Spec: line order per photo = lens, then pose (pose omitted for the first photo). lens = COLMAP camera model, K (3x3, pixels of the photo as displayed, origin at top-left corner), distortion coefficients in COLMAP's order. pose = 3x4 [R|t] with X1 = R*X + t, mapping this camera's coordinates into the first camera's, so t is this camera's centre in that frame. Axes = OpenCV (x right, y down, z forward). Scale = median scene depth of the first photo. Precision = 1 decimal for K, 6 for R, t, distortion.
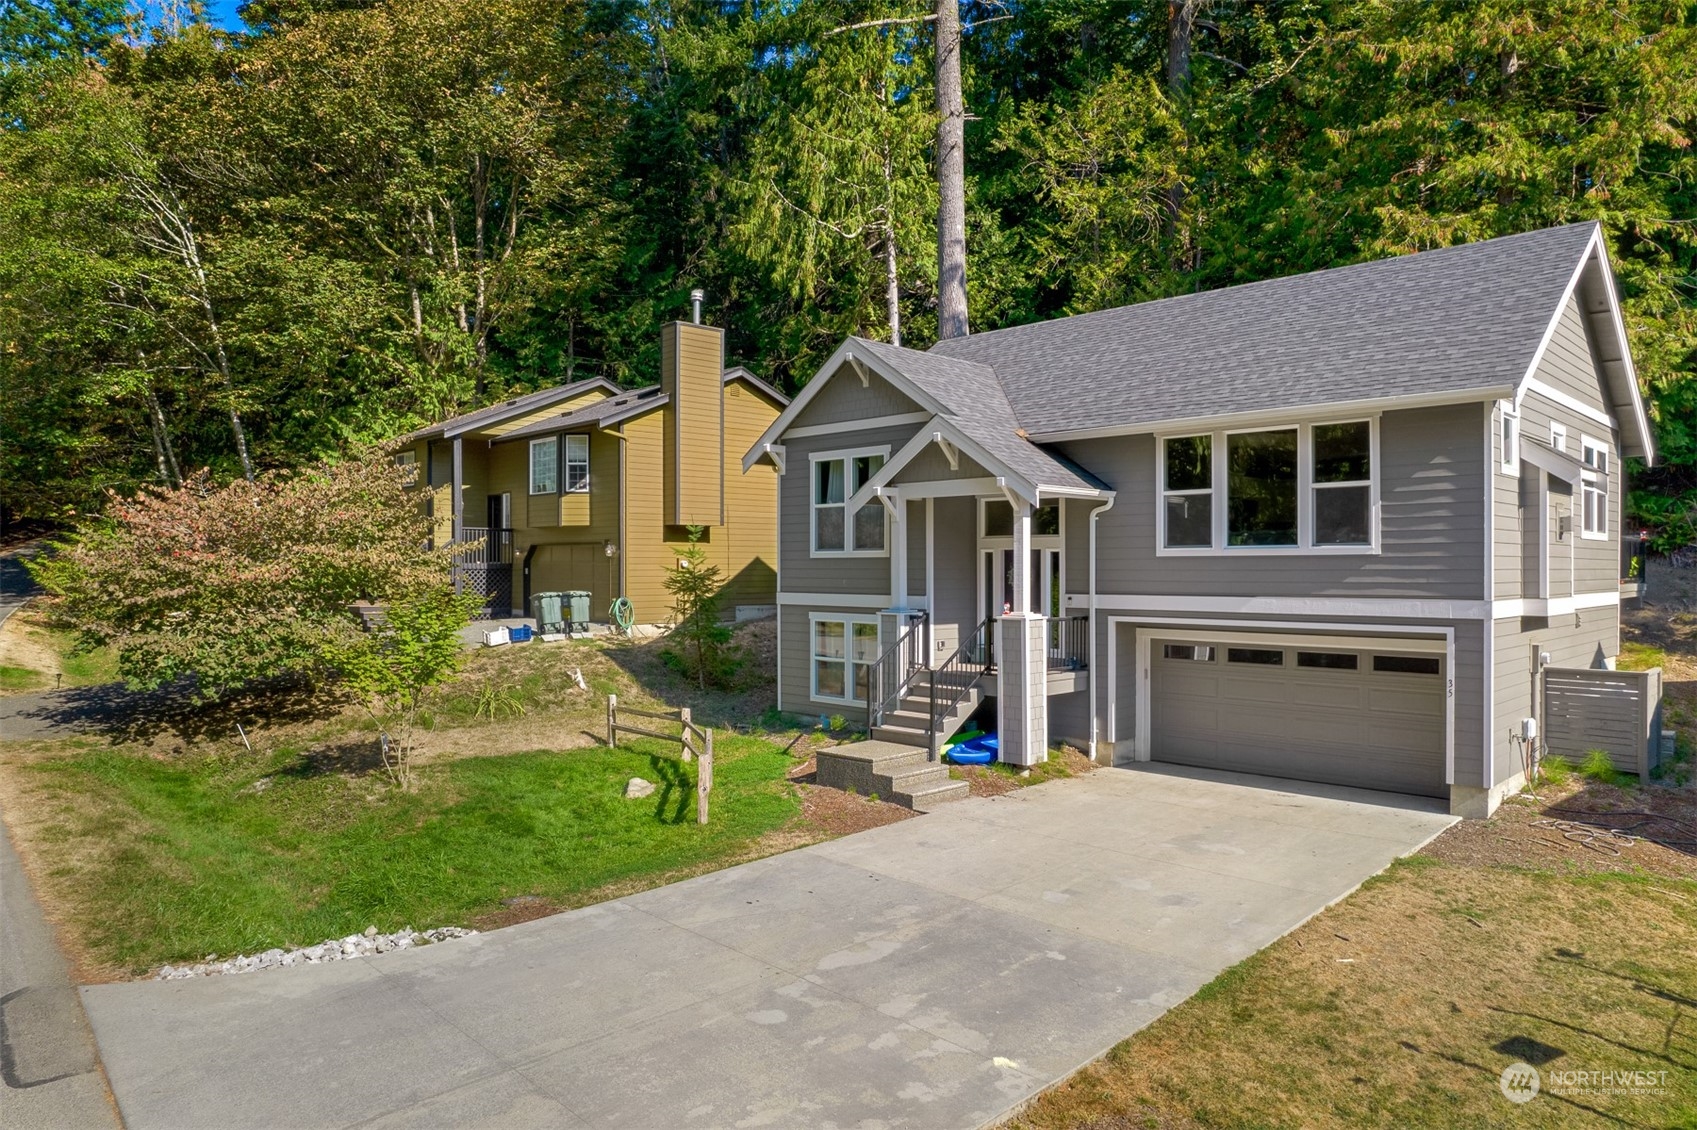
lens RADIAL K [[1077.9, 0, 848.5], [0, 1077.9, 565.0], [0, 0, 1]] dist [-0.051620, 0.001561]
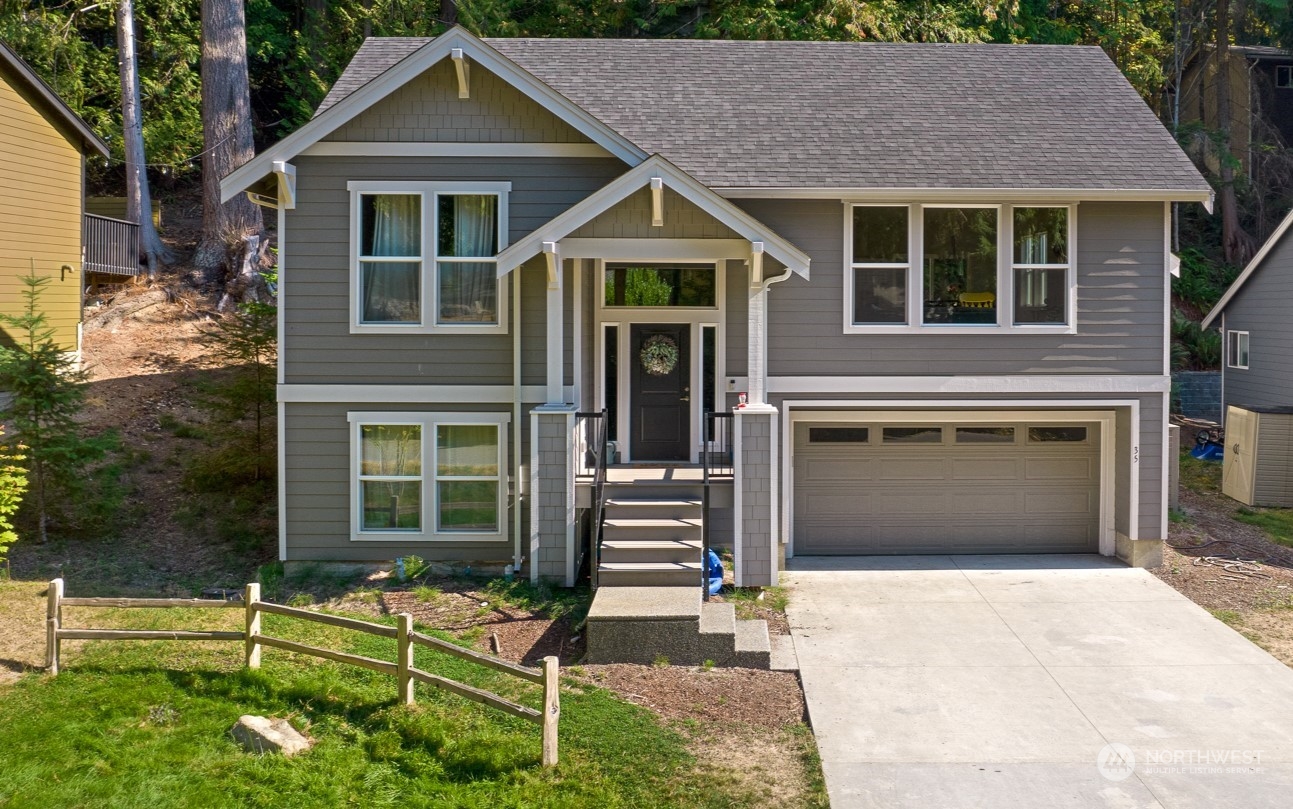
lens RADIAL K [[1145.2, 0, 731.3], [0, 1145.2, 323.4], [0, 0, 1]] dist [-0.047741, -0.001607]
pose [[0.687359, -0.006180, 0.726292, -0.495326], [-0.004995, 0.999900, 0.013235, -0.029877], [-0.726301, -0.012725, 0.687259, 0.406262]]
